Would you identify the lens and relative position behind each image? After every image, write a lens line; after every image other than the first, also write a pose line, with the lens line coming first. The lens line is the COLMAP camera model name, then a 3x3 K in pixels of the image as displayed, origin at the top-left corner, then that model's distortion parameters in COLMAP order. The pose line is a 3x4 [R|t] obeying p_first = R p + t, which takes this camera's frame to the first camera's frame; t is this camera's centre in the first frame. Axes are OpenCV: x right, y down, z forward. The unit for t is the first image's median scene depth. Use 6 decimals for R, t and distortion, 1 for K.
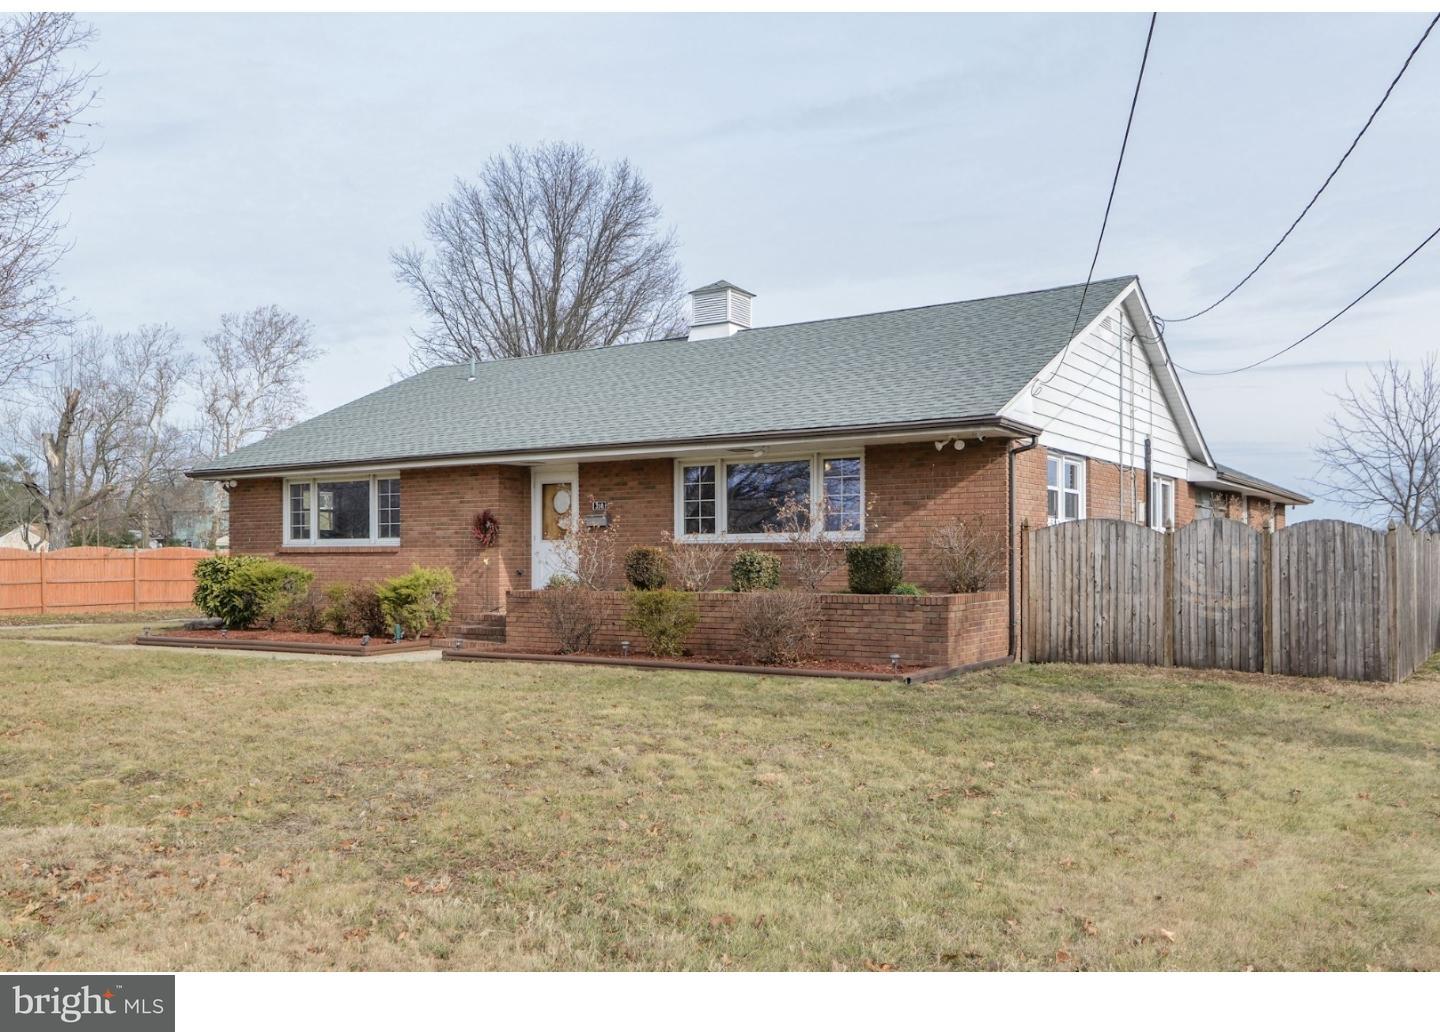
lens RADIAL K [[1117.3, 0, 720.0], [0, 1117.3, 516.0], [0, 0, 1]] dist [-0.005192, -0.002347]
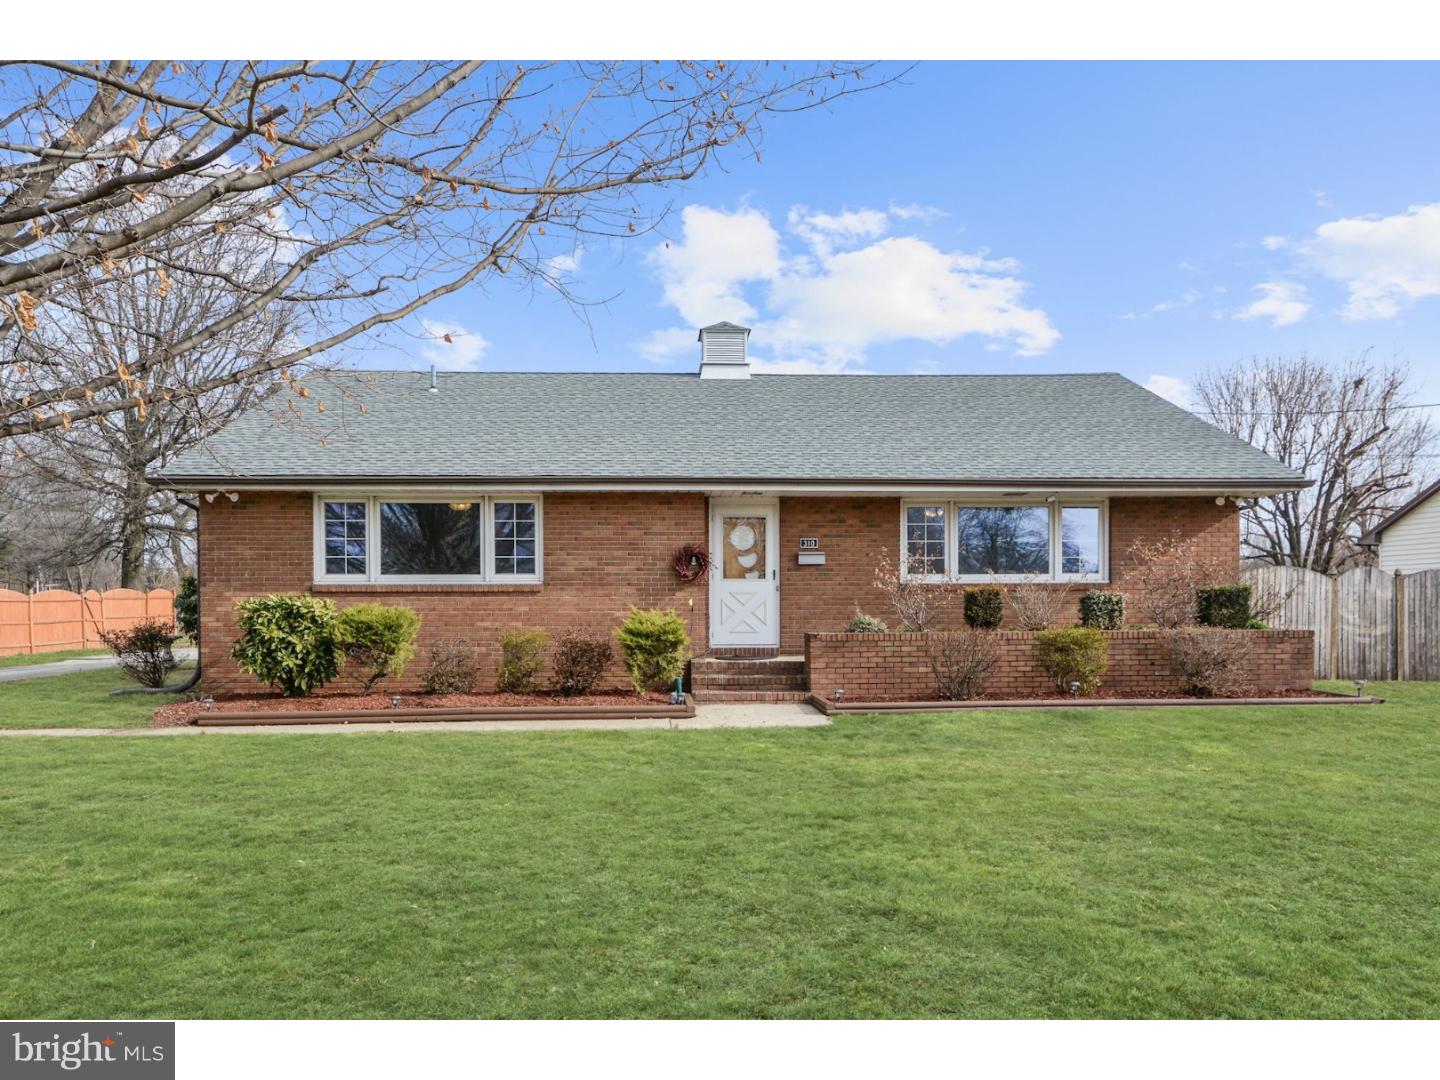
lens RADIAL K [[956.1, 0, 720.1], [0, 956.1, 593.4], [0, 0, 1]] dist [0.000601, -0.000102]
pose [[0.825162, 0.001732, 0.564894, -0.664818], [-0.019758, 0.999472, 0.025797, 0.014781], [-0.564551, -0.032448, 0.824760, 0.391283]]
